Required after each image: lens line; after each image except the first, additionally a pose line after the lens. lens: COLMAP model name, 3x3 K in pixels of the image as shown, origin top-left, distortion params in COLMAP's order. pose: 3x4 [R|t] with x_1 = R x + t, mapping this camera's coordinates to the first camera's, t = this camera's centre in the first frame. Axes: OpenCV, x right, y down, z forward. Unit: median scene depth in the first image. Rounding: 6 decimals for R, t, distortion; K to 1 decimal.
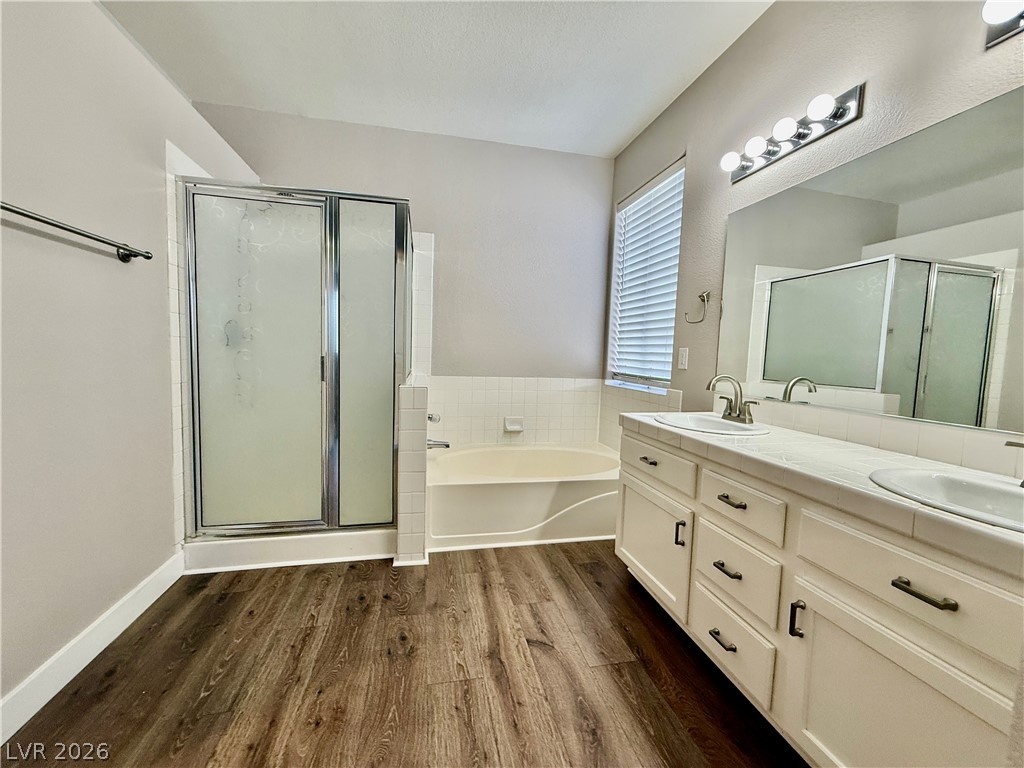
lens RADIAL K [[408.3, 0, 508.7], [0, 408.3, 384.0], [0, 0, 1]] dist [-0.000177, -0.000151]
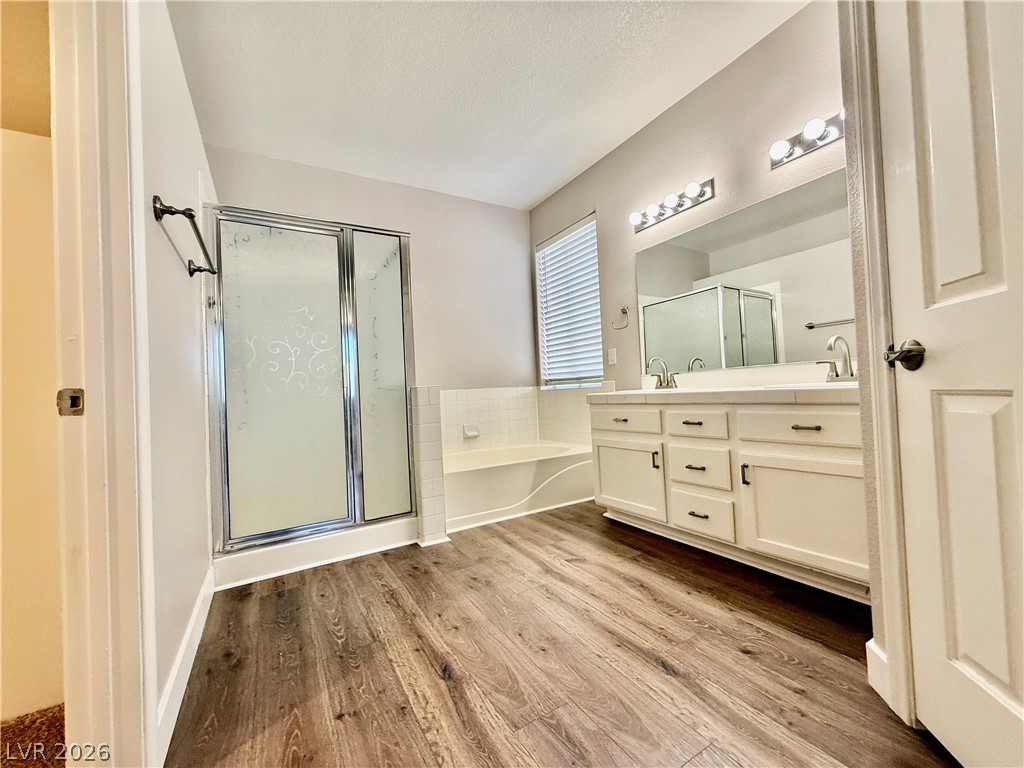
lens RADIAL K [[408.3, 0, 508.7], [0, 408.3, 384.0], [0, 0, 1]] dist [-0.000177, -0.000151]
pose [[0.947175, -0.071988, 0.312534, -0.389879], [0.102525, 0.991313, -0.082381, 0.123432], [-0.303888, 0.110071, 0.946328, -0.192692]]
